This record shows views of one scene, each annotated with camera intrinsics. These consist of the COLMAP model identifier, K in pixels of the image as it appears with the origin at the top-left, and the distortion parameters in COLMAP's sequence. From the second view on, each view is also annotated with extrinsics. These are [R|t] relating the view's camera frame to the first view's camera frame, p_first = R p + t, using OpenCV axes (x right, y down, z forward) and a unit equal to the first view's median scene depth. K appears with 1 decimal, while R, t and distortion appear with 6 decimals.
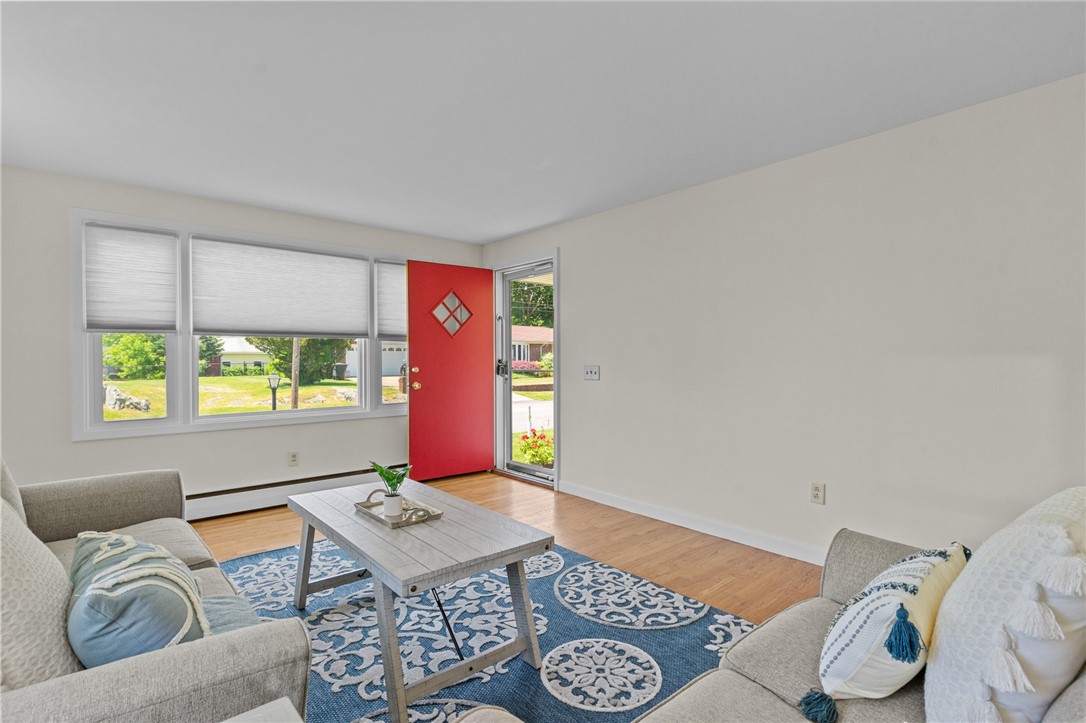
lens RADIAL K [[512.1, 0, 529.6], [0, 512.1, 362.9], [0, 0, 1]] dist [-0.000569, 0.000285]
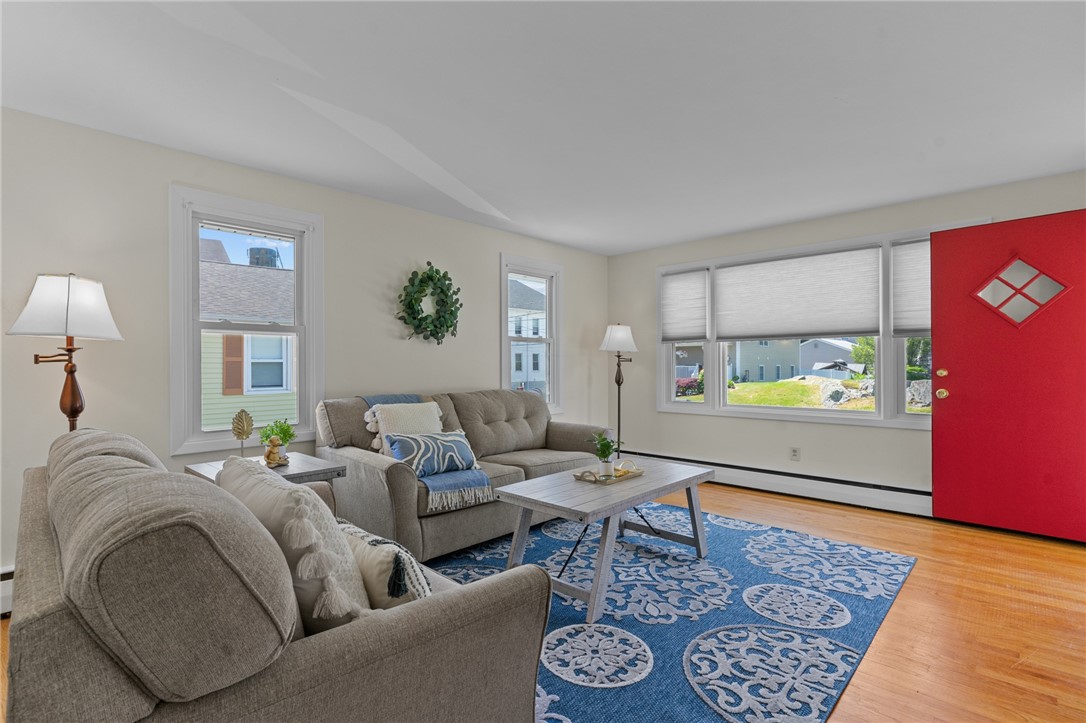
lens RADIAL K [[512.1, 0, 529.6], [0, 512.1, 362.9], [0, 0, 1]] dist [-0.000569, 0.000285]
pose [[0.101202, -0.000103, -0.994866, 0.797917], [-0.005284, 0.999986, -0.000641, 0.003554], [0.994852, 0.005322, 0.101200, 0.511660]]
